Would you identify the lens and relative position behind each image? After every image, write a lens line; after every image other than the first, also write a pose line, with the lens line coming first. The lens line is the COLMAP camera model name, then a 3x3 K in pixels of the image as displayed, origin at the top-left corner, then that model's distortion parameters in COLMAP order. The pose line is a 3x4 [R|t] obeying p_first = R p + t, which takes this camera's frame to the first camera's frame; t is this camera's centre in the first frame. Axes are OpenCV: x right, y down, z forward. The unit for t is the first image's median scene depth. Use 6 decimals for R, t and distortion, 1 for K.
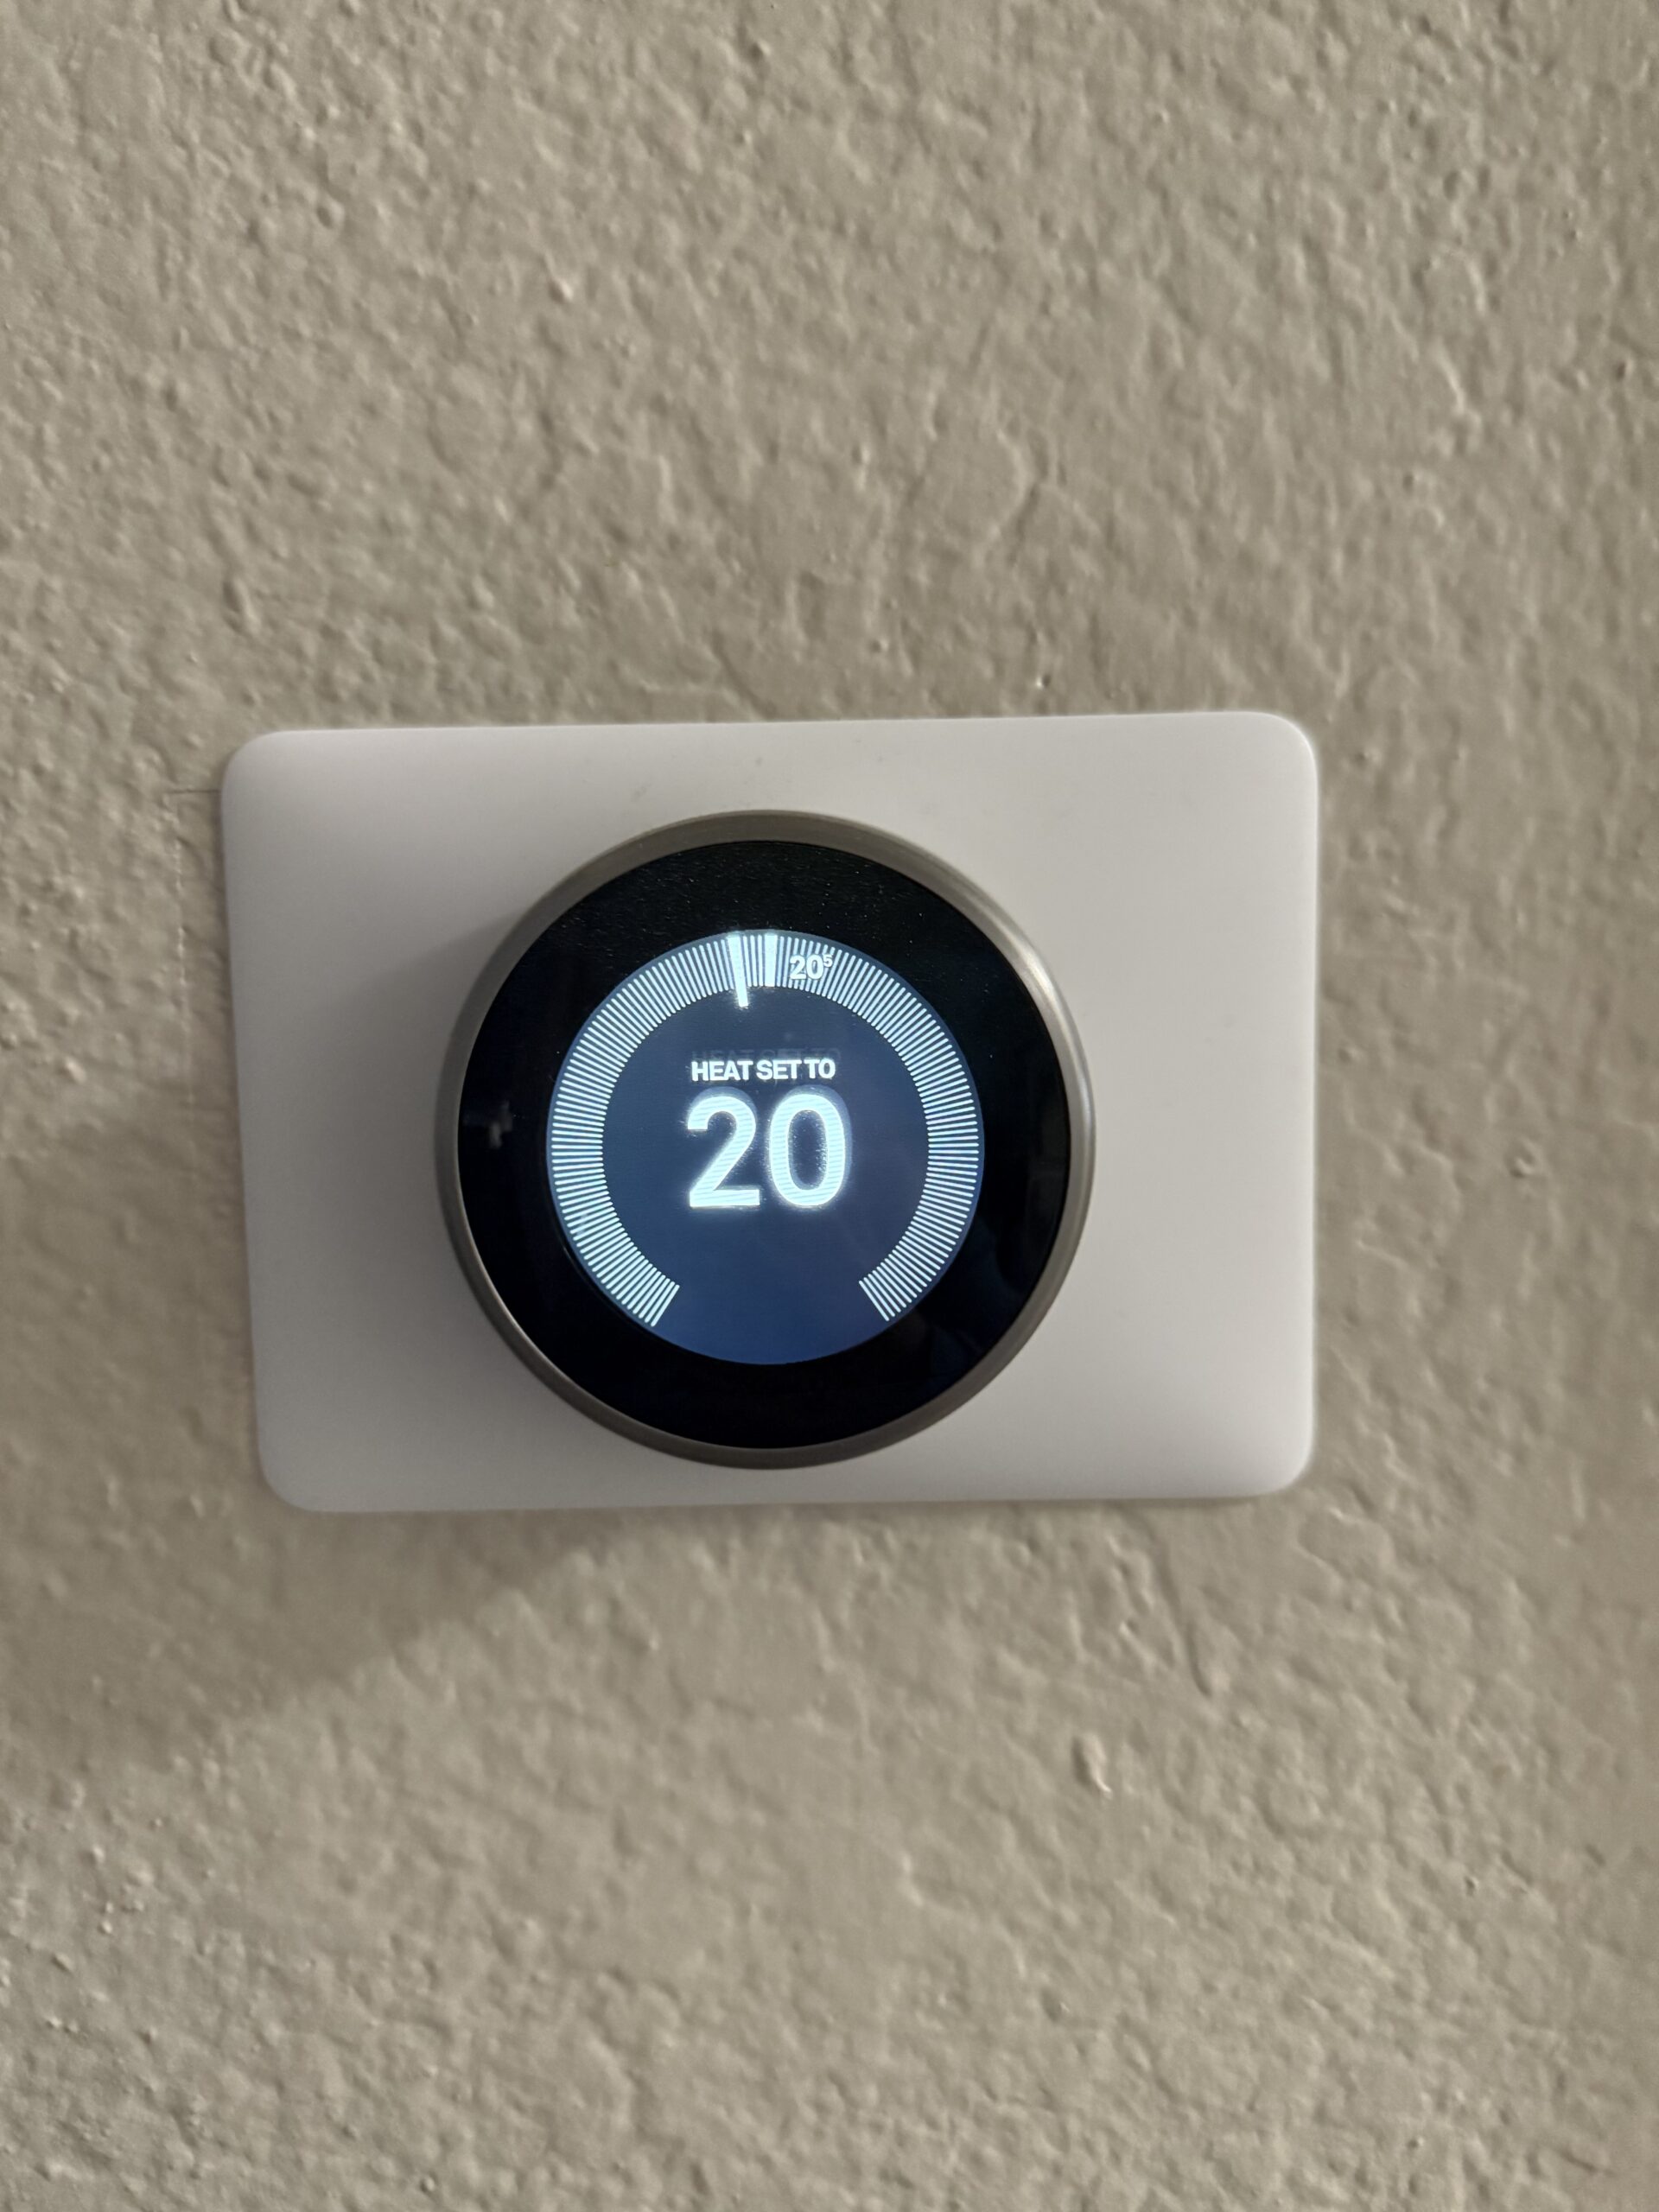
lens RADIAL K [[1567.3, 0, 829.5], [0, 1567.3, 1106.0], [0, 0, 1]] dist [0.136195, -0.229860]
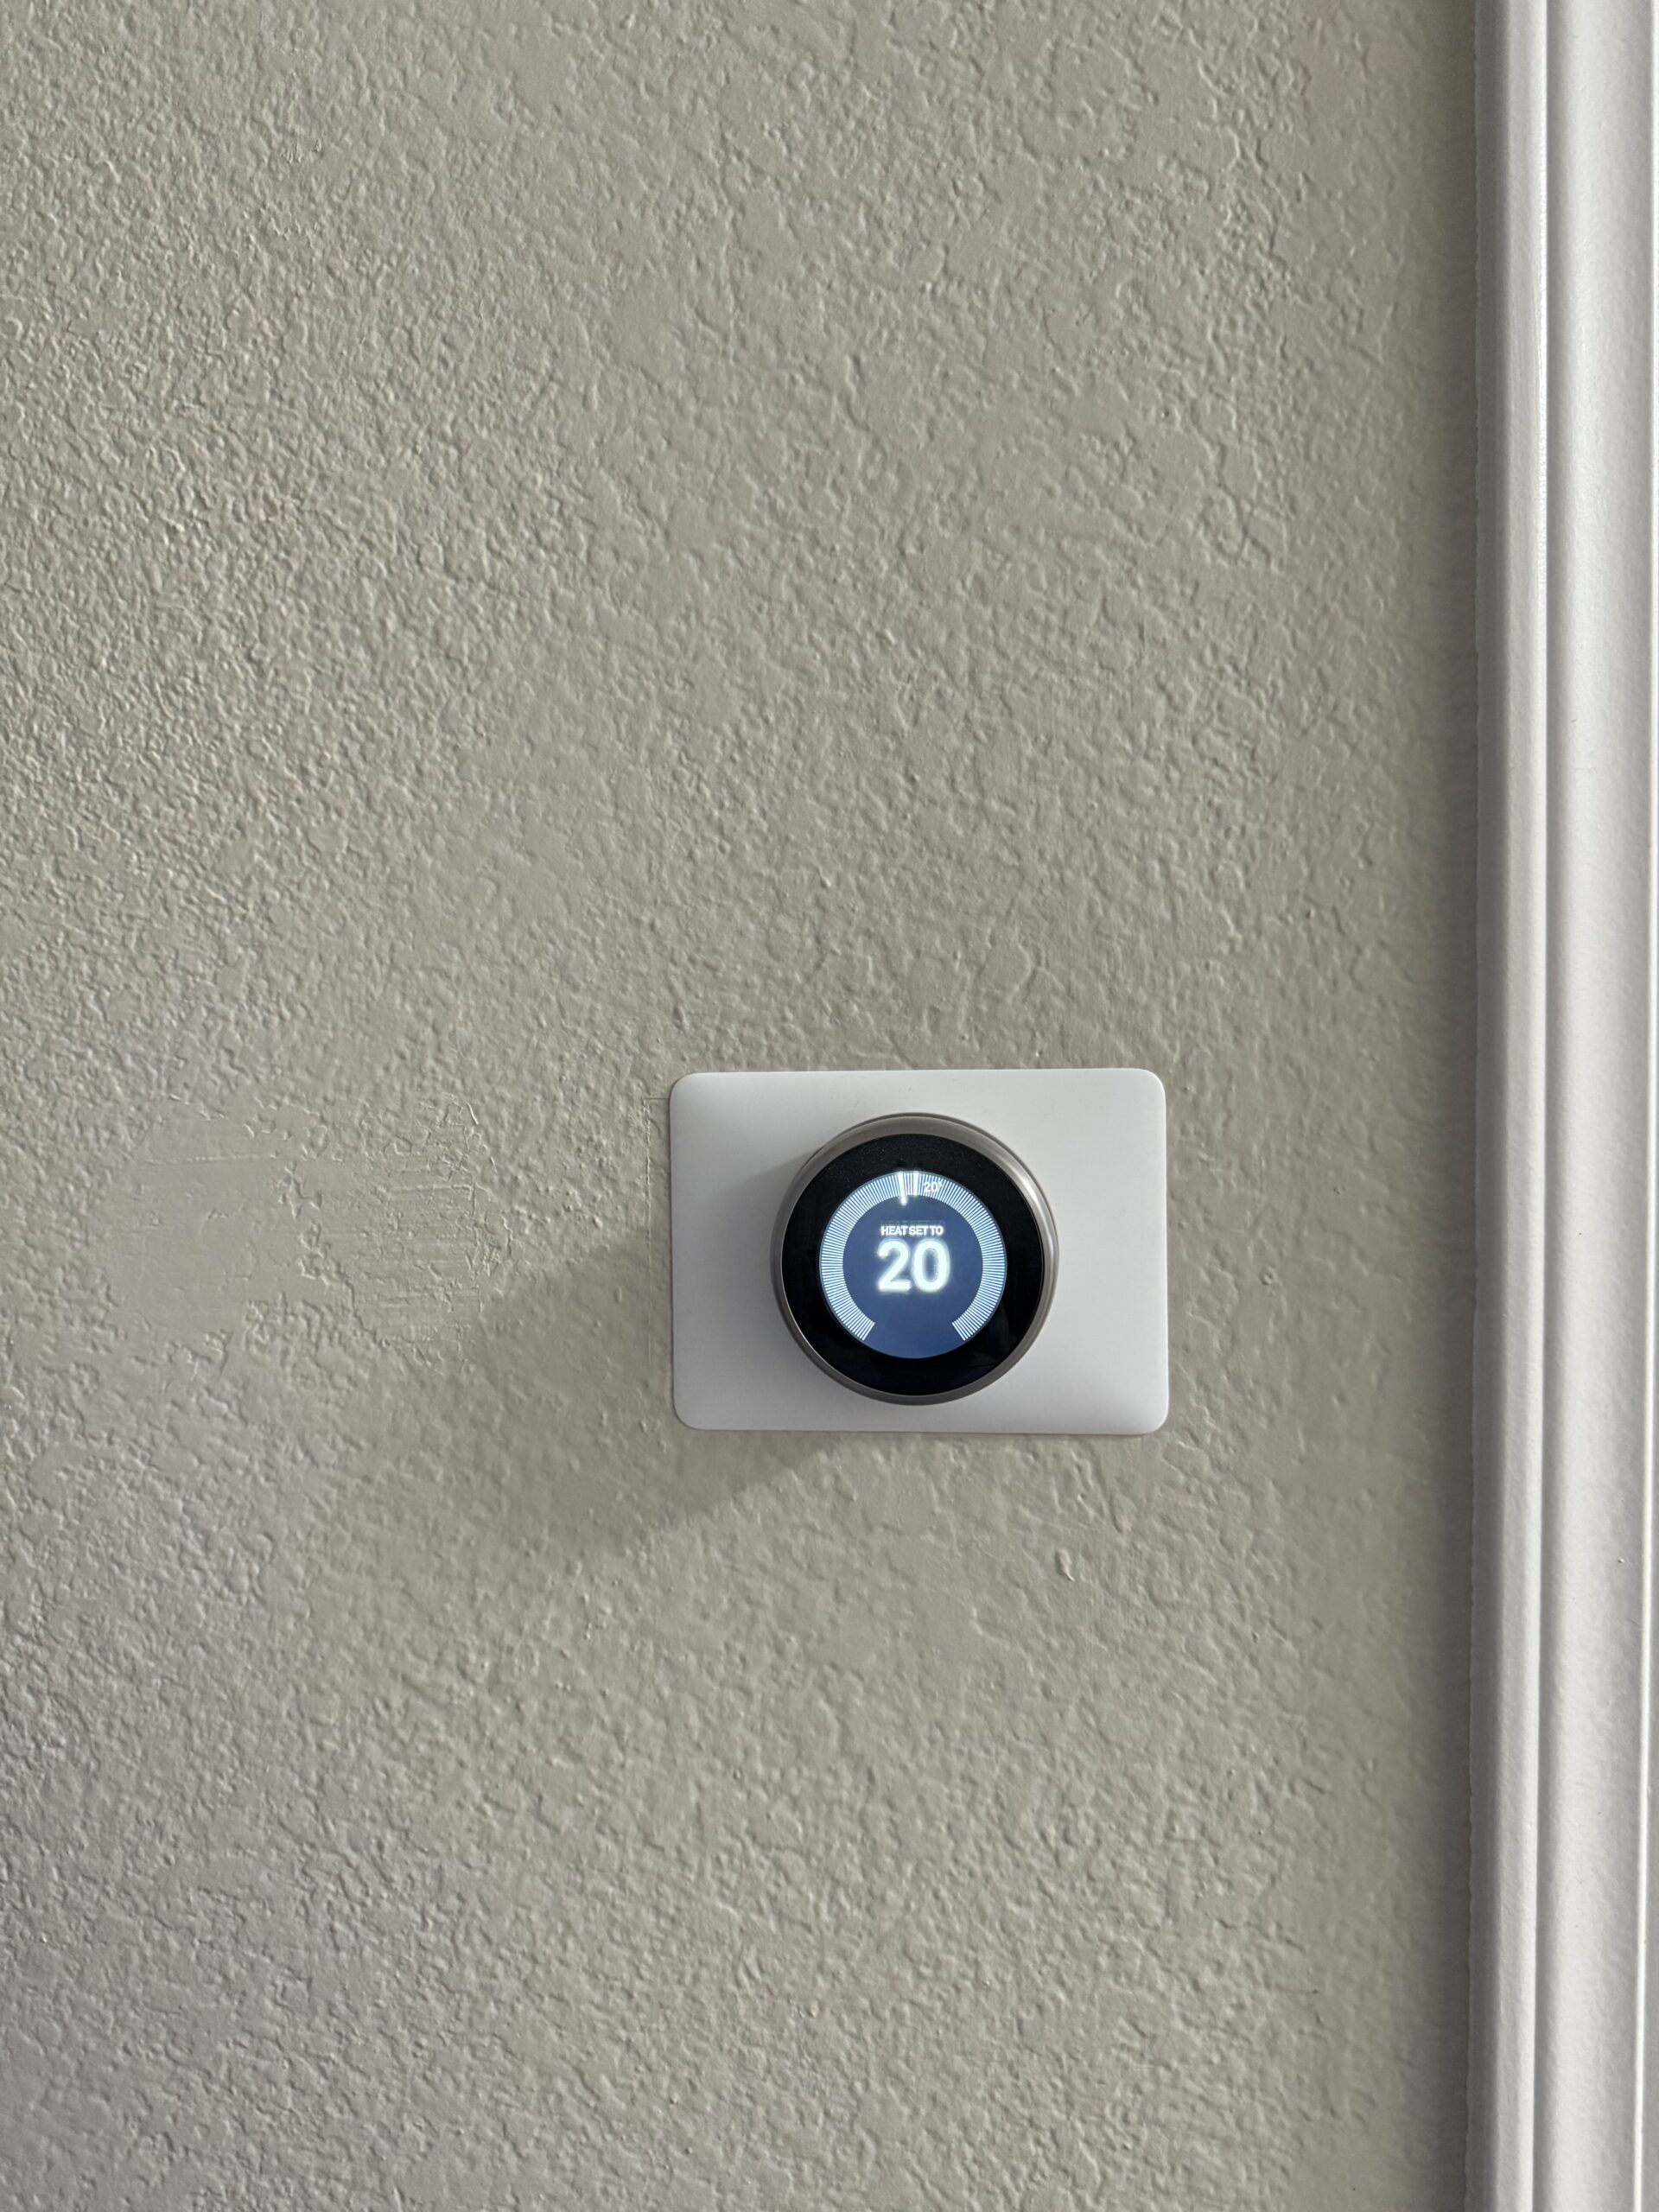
lens RADIAL K [[1567.3, 0, 829.5], [0, 1567.3, 1106.0], [0, 0, 1]] dist [0.136195, -0.229860]
pose [[0.997398, 0.010844, -0.071267, 0.000202], [-0.015334, 0.997910, -0.062767, -0.051879], [0.070437, 0.063696, 0.995480, -1.168949]]
